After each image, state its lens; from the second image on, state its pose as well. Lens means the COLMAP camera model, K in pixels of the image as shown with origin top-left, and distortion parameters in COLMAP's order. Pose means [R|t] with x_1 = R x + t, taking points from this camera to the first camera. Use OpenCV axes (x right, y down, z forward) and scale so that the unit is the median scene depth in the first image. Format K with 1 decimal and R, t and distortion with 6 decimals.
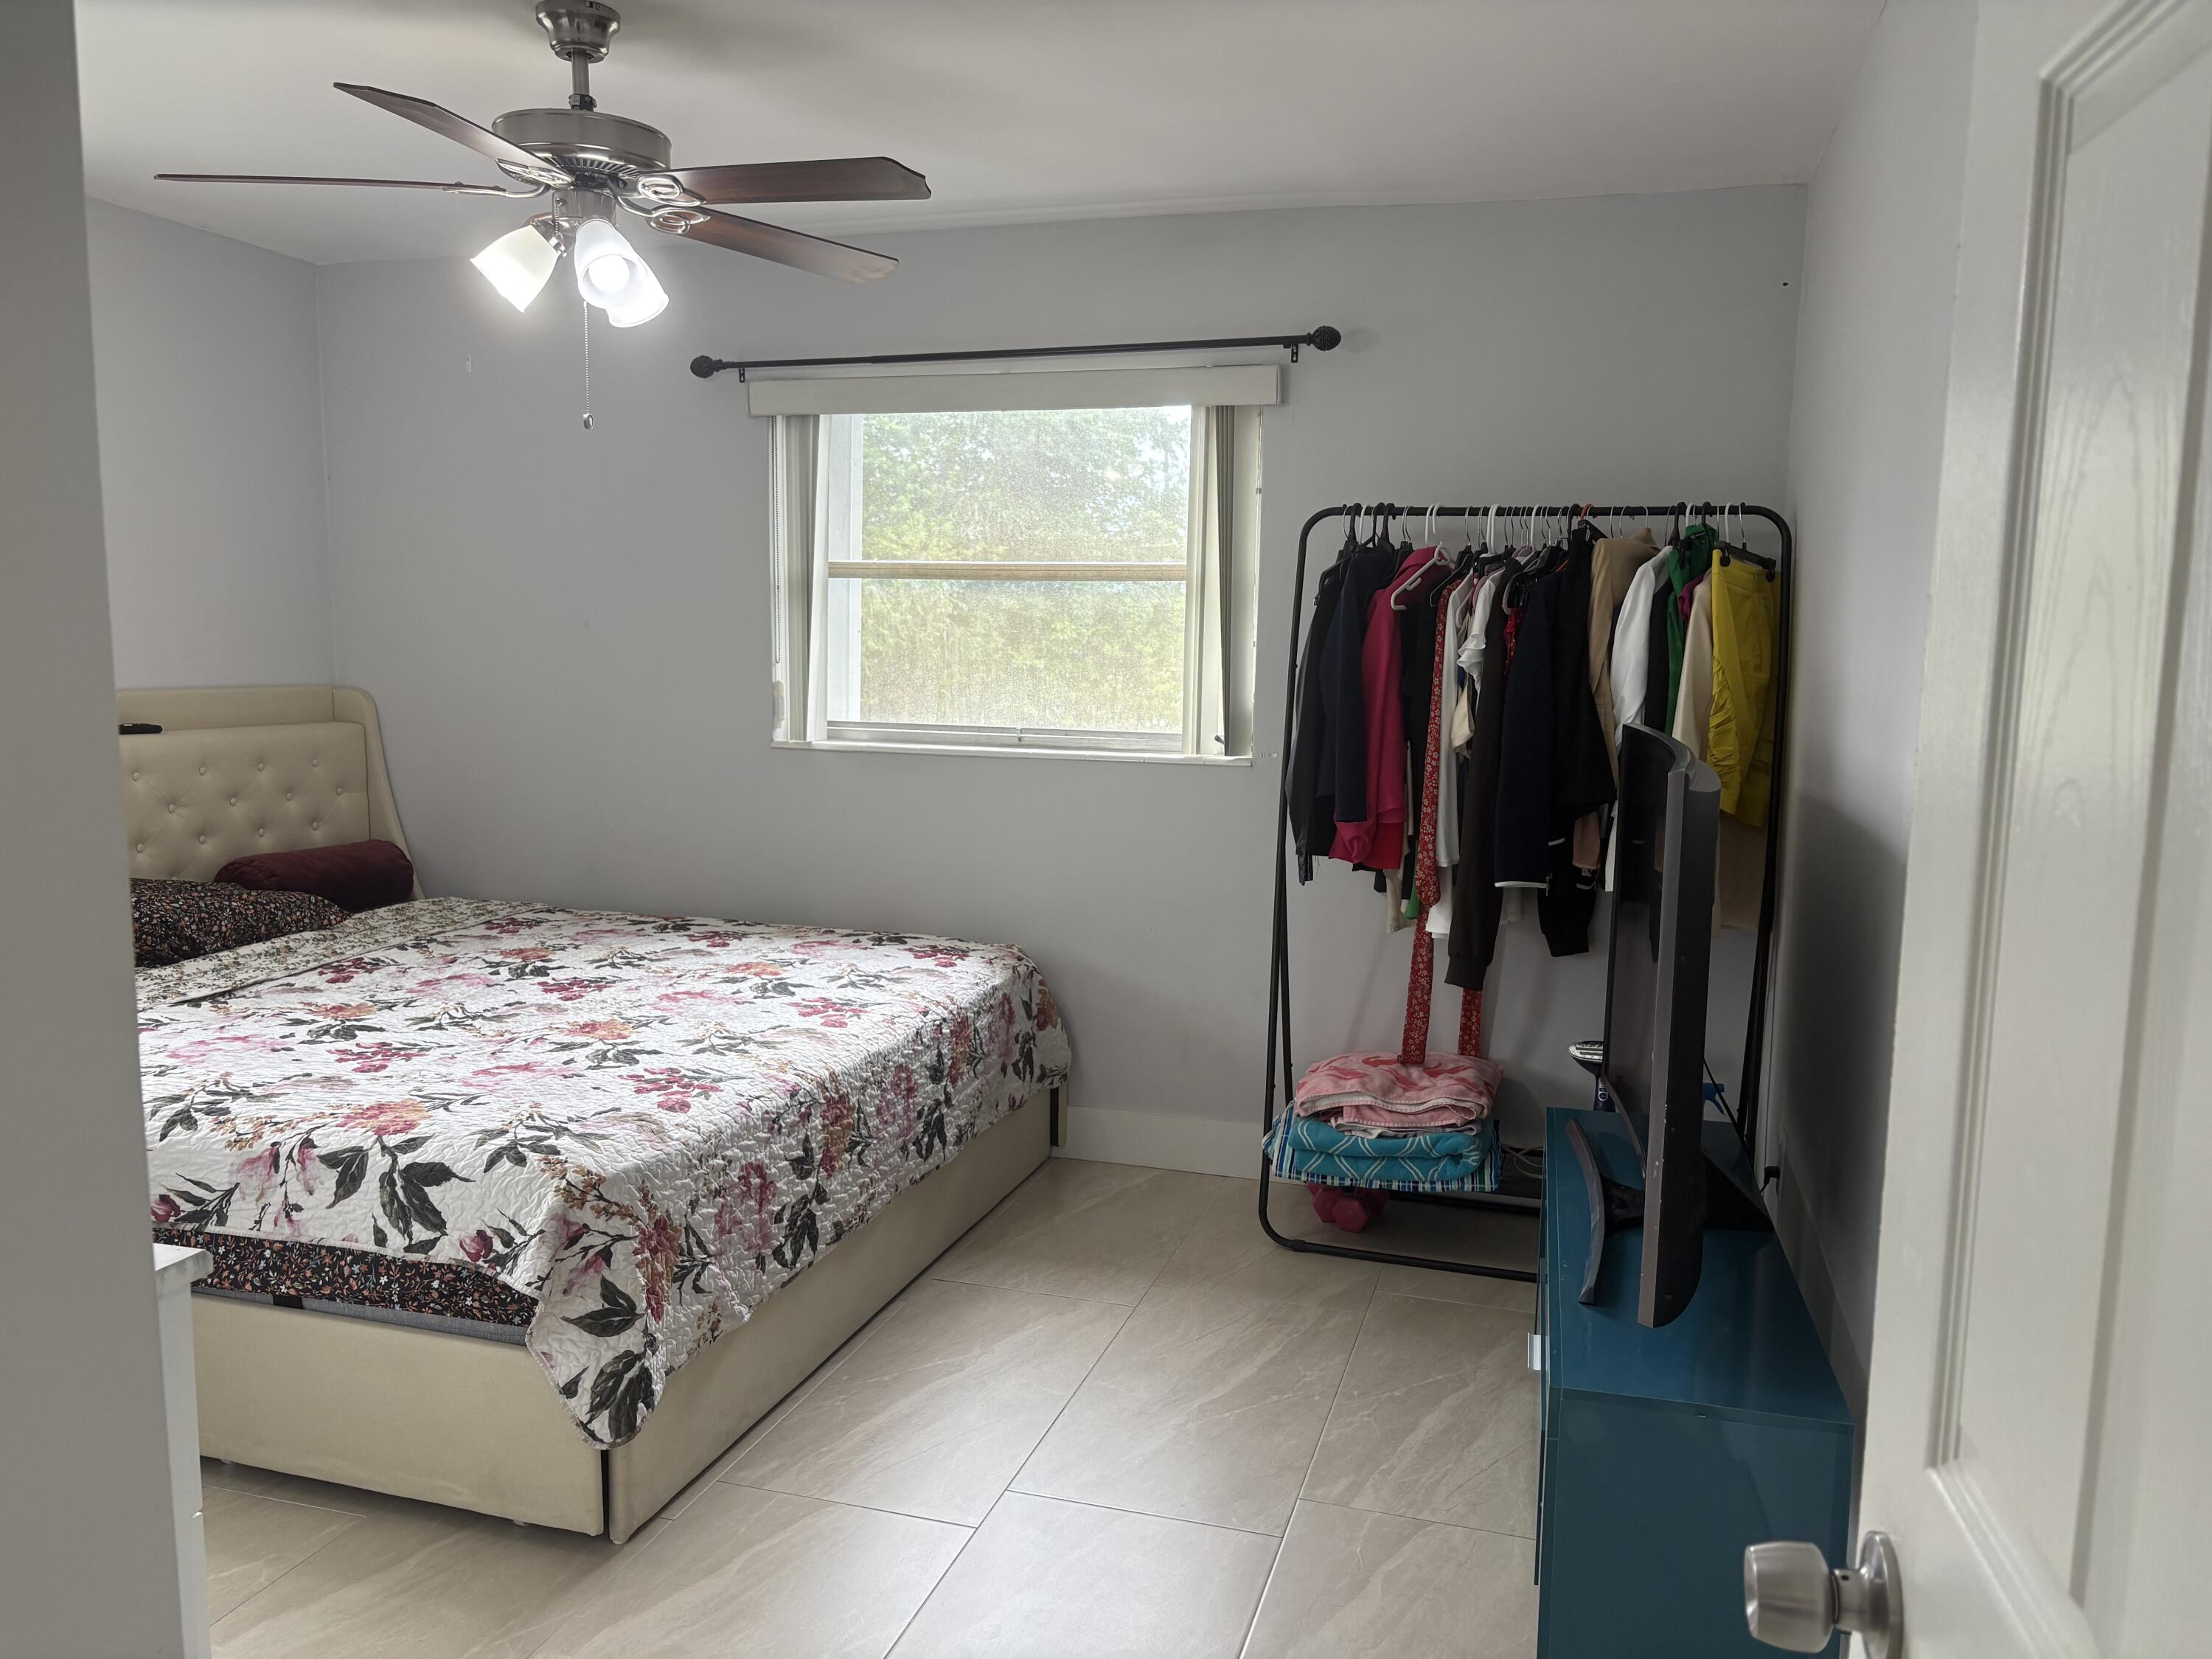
lens RADIAL K [[1681.1, 0, 1115.2], [0, 1681.1, 830.3], [0, 0, 1]] dist [0.049794, -0.053996]
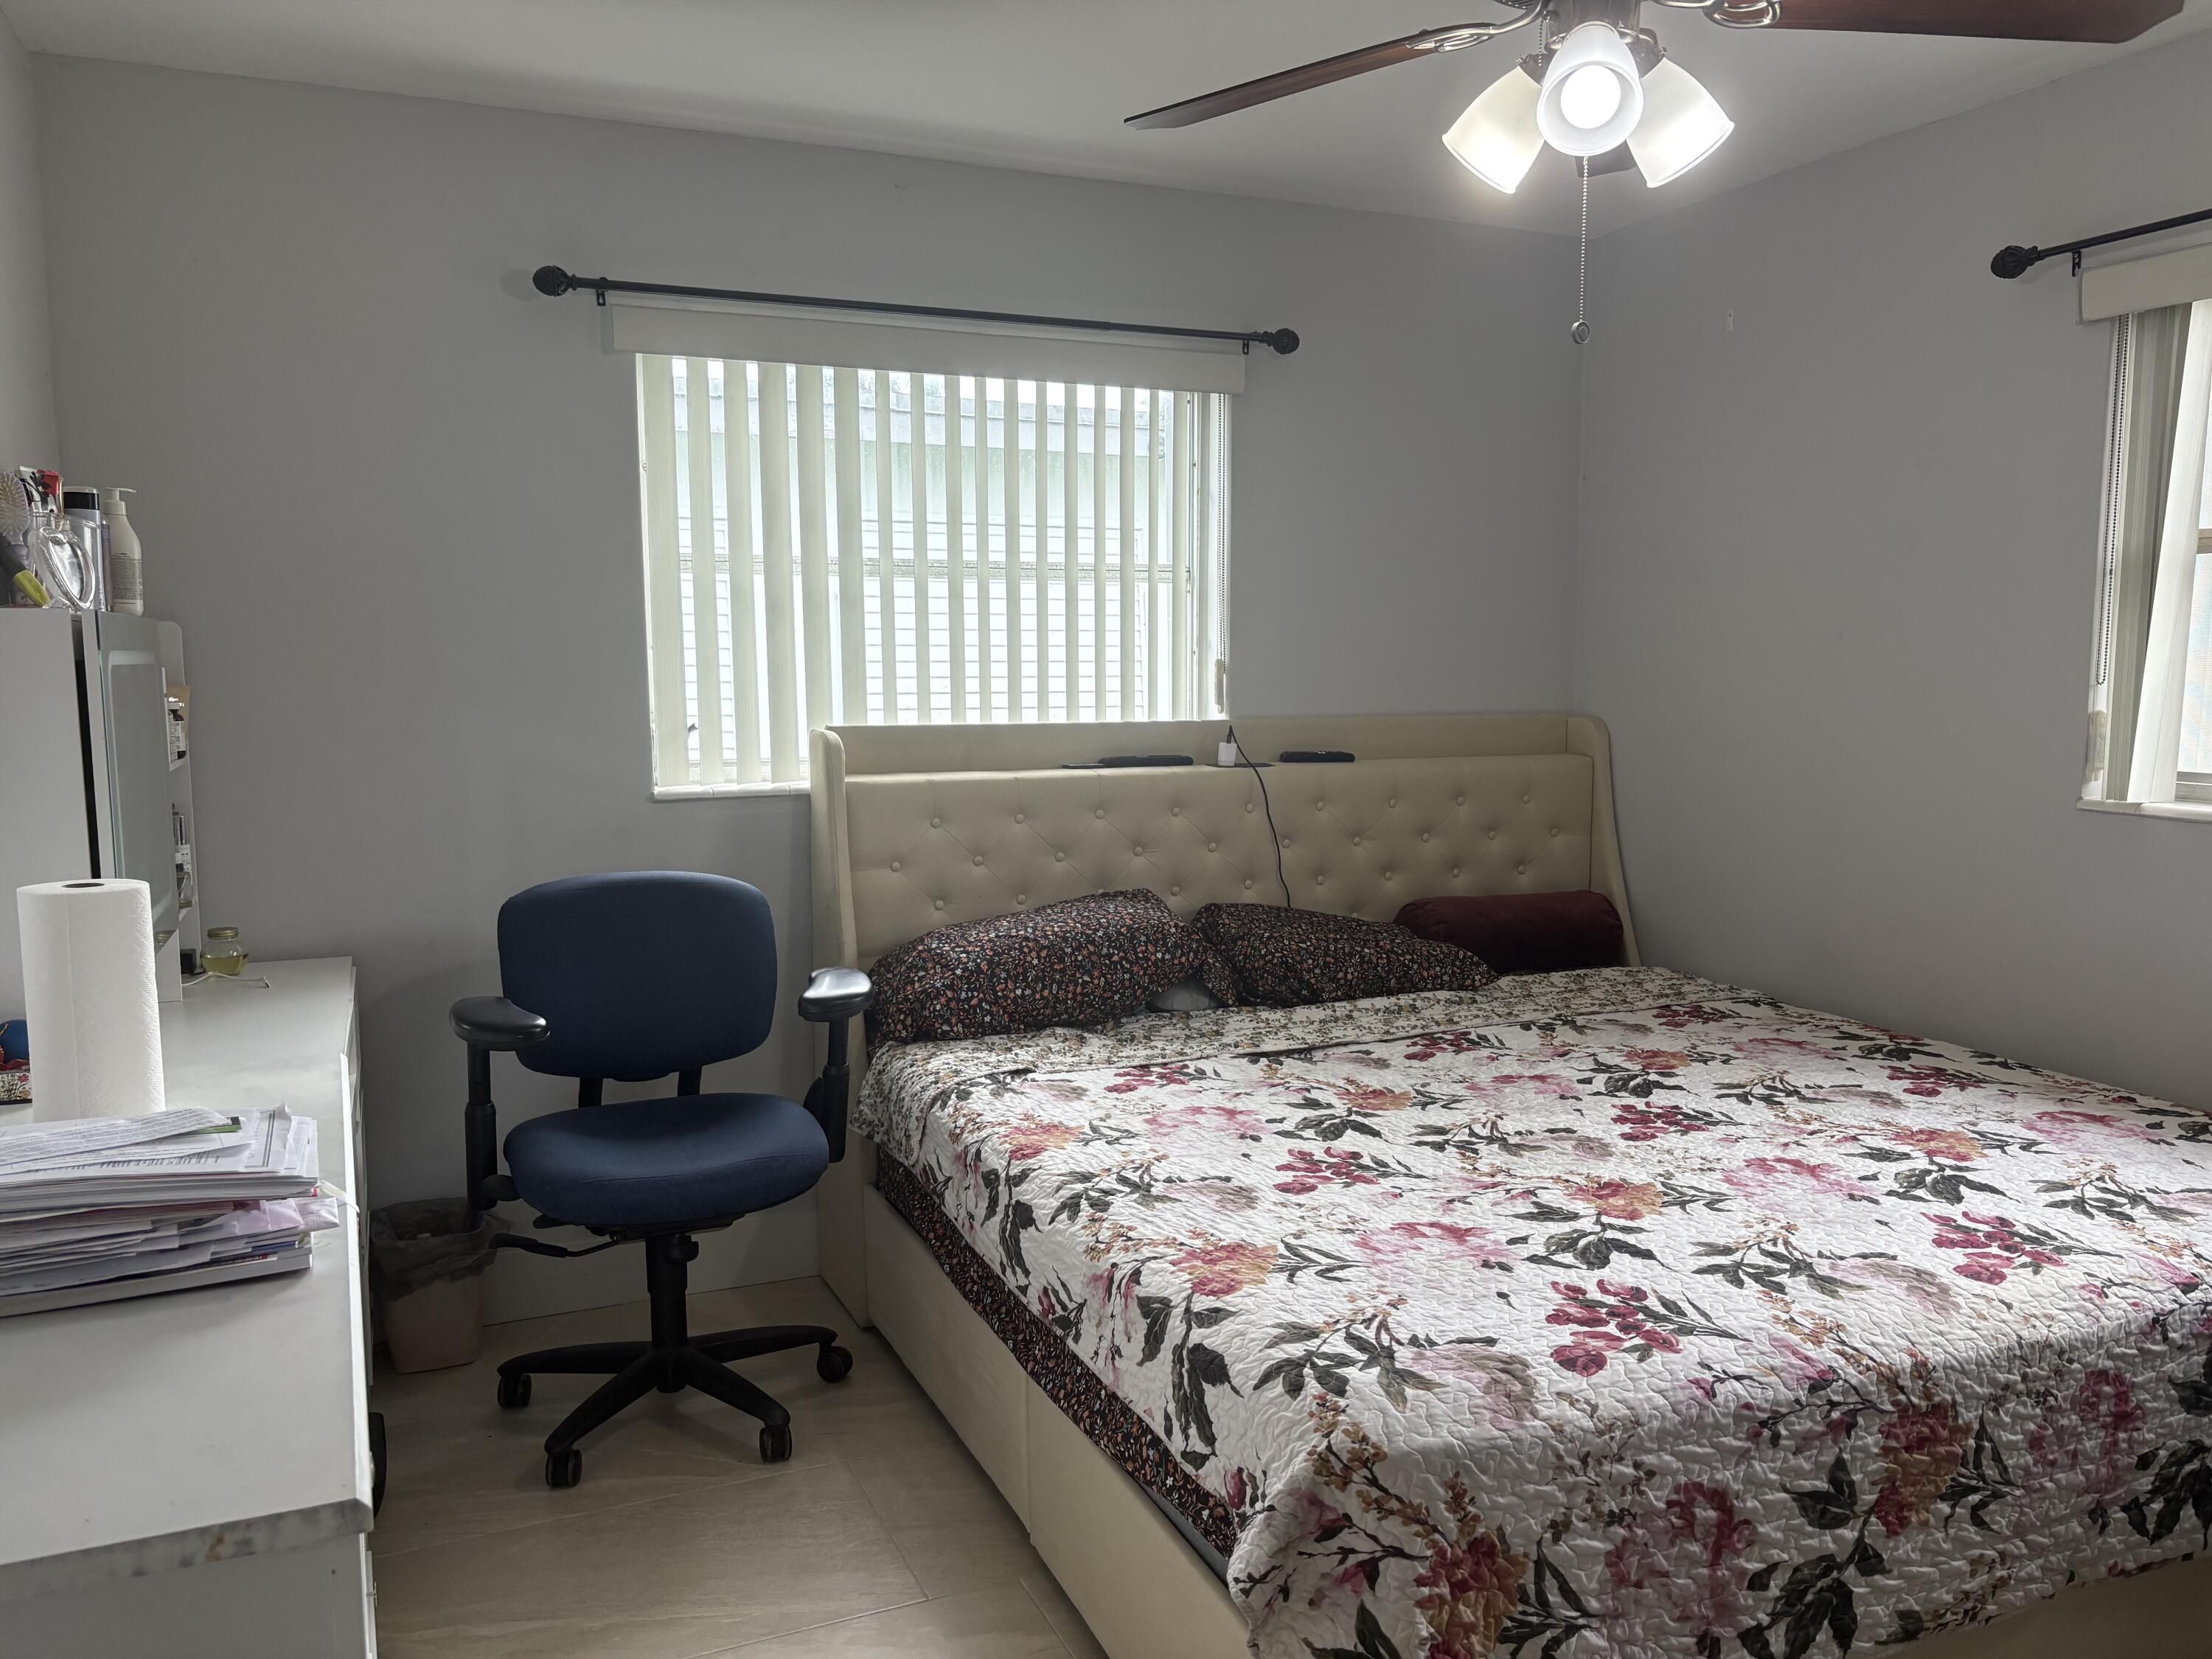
lens RADIAL K [[1681.1, 0, 1068.7], [0, 1681.1, 837.2], [0, 0, 1]] dist [0.049794, -0.053996]
pose [[0.636275, 0.067321, -0.768520, 0.093520], [-0.074997, 0.996865, 0.025232, -0.036465], [0.767809, 0.041582, 0.639328, 0.371471]]
